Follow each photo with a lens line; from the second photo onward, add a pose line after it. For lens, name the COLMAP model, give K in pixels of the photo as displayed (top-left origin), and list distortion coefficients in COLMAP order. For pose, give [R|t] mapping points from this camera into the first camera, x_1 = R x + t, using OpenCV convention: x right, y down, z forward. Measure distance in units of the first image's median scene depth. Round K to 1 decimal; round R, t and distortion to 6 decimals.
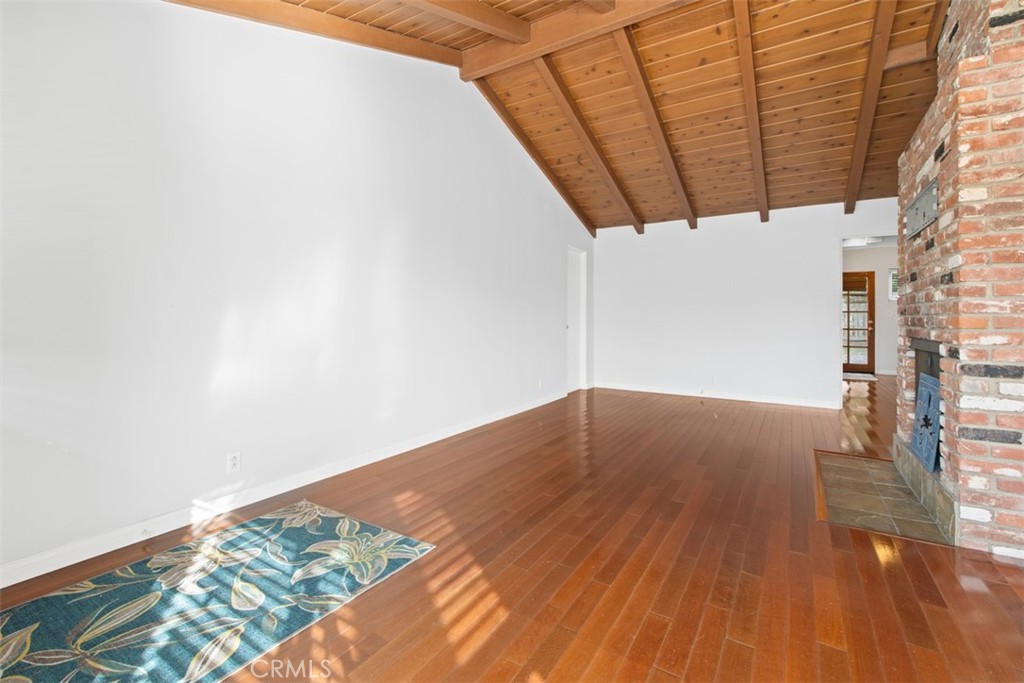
lens RADIAL K [[445.7, 0, 502.2], [0, 445.7, 315.2], [0, 0, 1]] dist [0.001313, -0.000607]
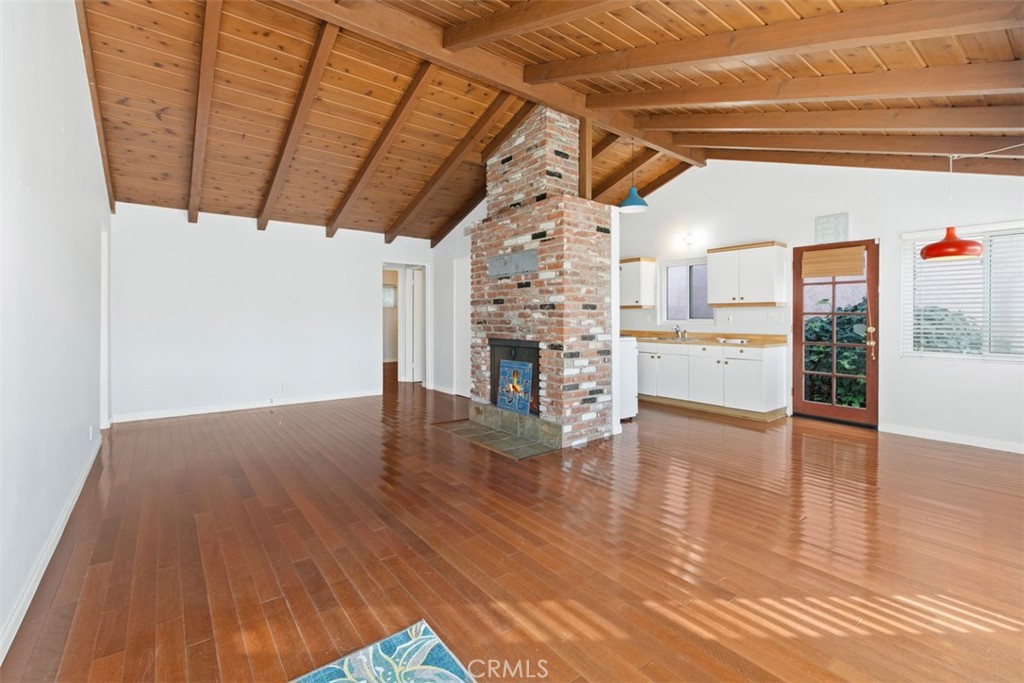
lens RADIAL K [[445.7, 0, 513.2], [0, 445.7, 314.4], [0, 0, 1]] dist [0.001313, -0.000607]
pose [[0.343862, 0.005951, 0.939001, -0.851513], [-0.006019, 0.999973, -0.004133, -0.046090], [-0.939001, -0.004231, 0.343889, 0.549667]]
